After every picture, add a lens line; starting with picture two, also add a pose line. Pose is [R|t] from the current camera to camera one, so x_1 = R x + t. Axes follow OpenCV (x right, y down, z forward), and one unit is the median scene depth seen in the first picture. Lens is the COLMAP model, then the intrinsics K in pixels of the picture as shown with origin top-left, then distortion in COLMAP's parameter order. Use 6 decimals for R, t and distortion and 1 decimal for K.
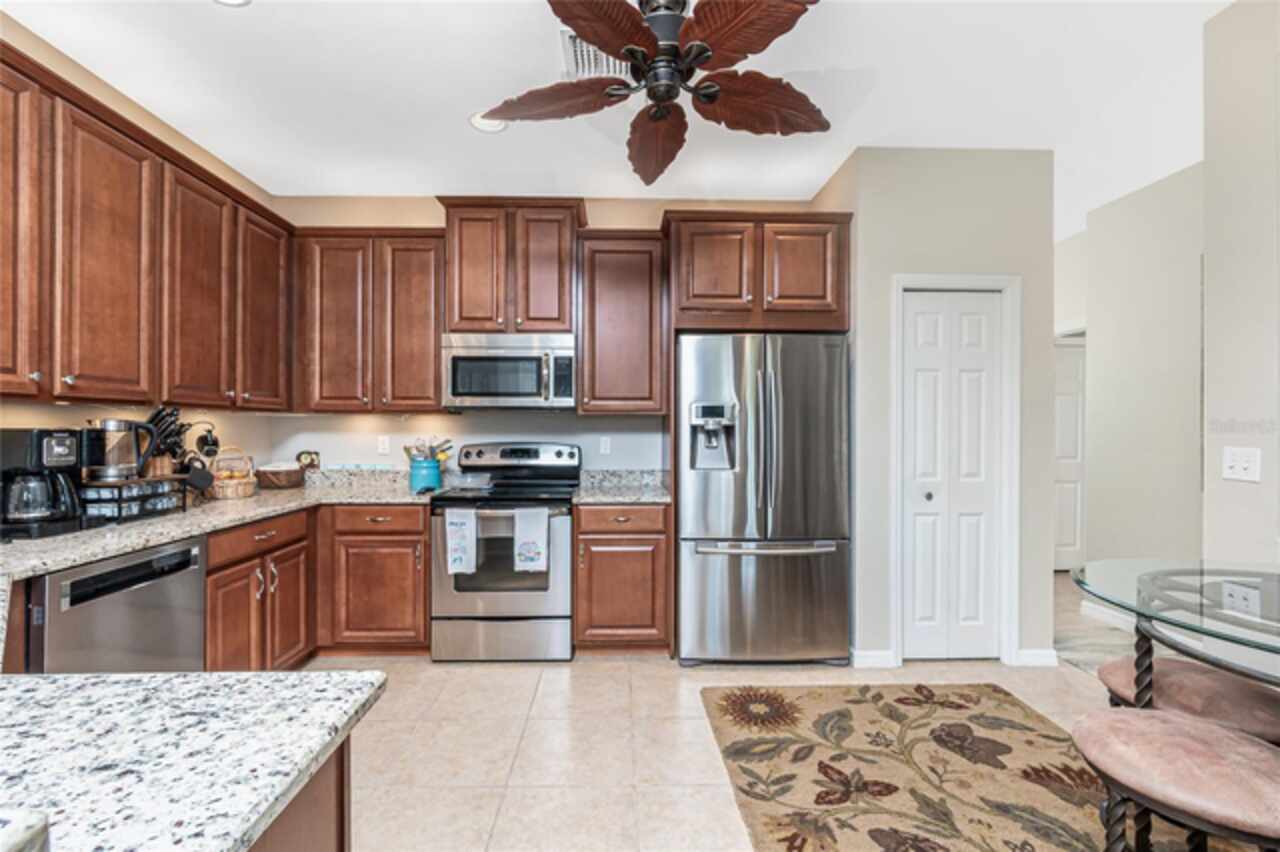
lens RADIAL K [[546.3, 0, 633.3], [0, 546.3, 429.1], [0, 0, 1]] dist [-0.002211, 0.000407]
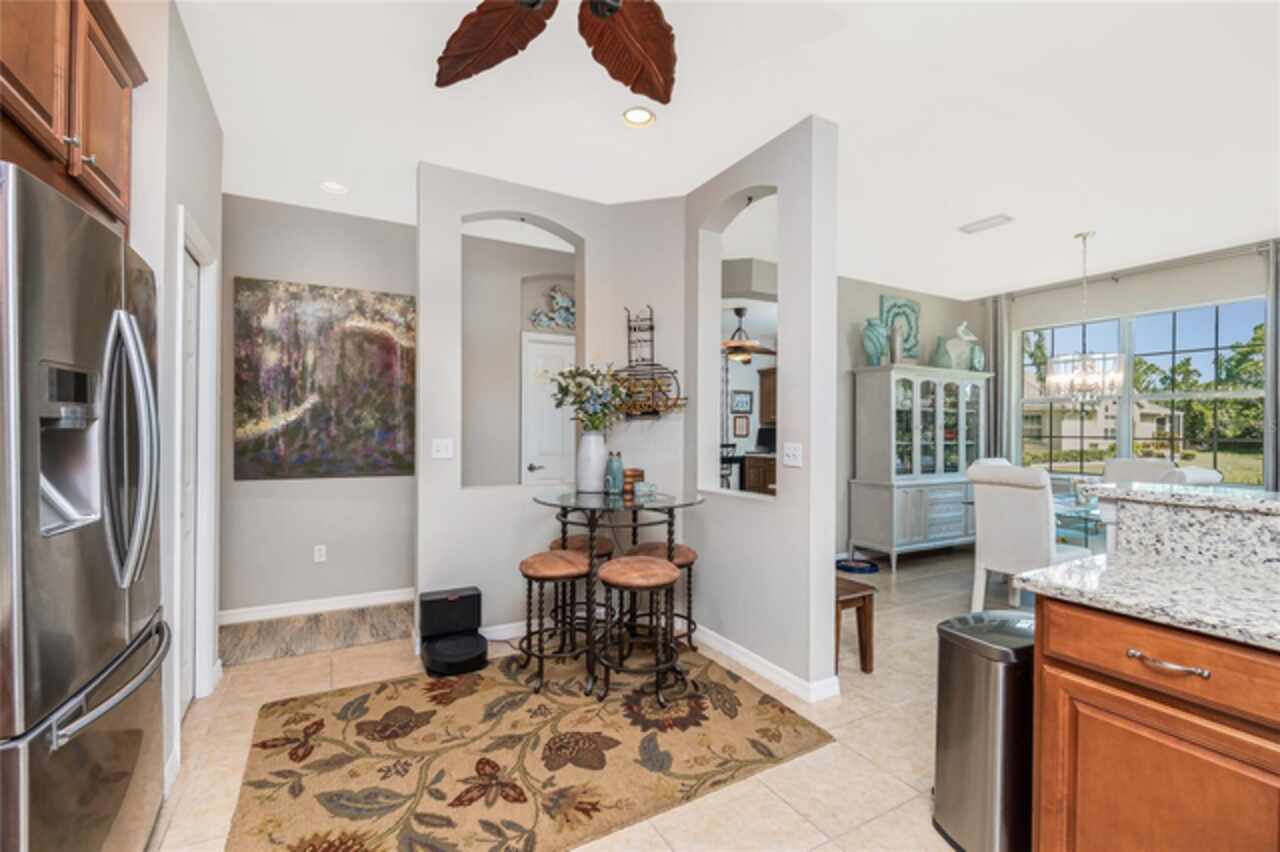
lens RADIAL K [[546.3, 0, 635.0], [0, 546.3, 428.4], [0, 0, 1]] dist [-0.002211, 0.000407]
pose [[-0.446435, -0.005575, 0.894799, -0.572460], [-0.007096, 0.999971, 0.002690, -0.005190], [-0.894788, -0.005148, -0.446461, 1.118886]]
